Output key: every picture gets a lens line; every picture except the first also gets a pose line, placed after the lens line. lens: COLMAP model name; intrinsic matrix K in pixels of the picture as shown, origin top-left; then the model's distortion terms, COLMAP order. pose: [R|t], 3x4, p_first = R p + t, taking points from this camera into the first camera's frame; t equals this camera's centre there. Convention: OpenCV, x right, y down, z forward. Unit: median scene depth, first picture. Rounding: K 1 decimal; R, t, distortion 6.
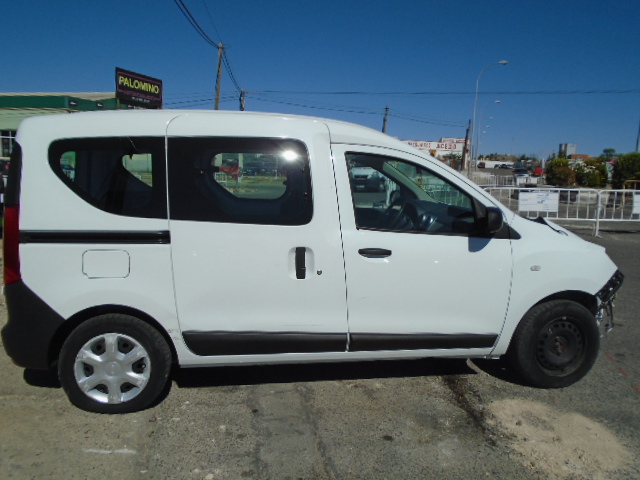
lens RADIAL K [[496.6, 0, 319.1], [0, 496.6, 242.9], [0, 0, 1]] dist [-0.015527, -0.001958]
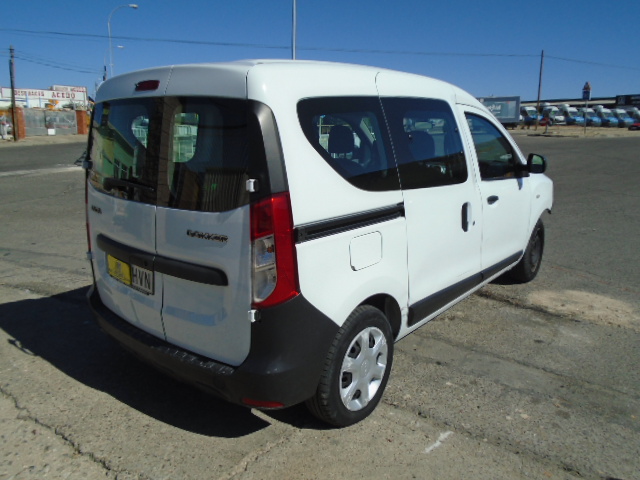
lens RADIAL K [[496.6, 0, 319.1], [0, 496.6, 242.9], [0, 0, 1]] dist [-0.015527, -0.001958]
pose [[0.743316, -0.181453, 0.643860, -1.000887], [0.117754, 0.982971, 0.141078, -0.095908], [-0.658495, -0.029049, 0.752025, 0.402784]]
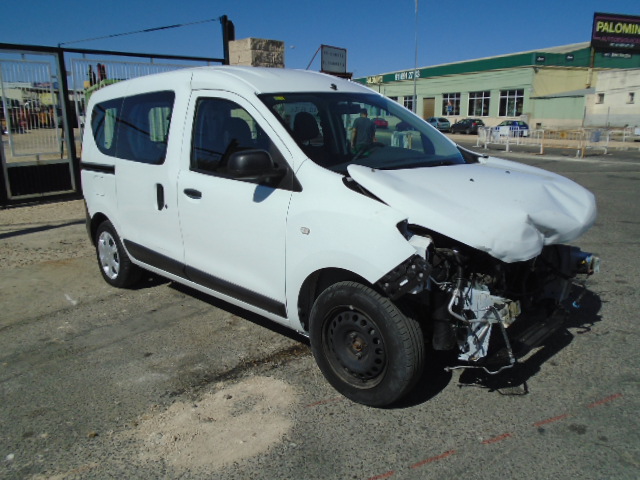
lens RADIAL K [[496.6, 0, 319.1], [0, 496.6, 242.9], [0, 0, 1]] dist [-0.015527, -0.001958]
pose [[0.601357, 0.152071, -0.784375, 1.156293], [-0.086840, 0.988344, 0.125038, -0.031593], [0.794247, -0.007077, 0.607554, 0.592306]]
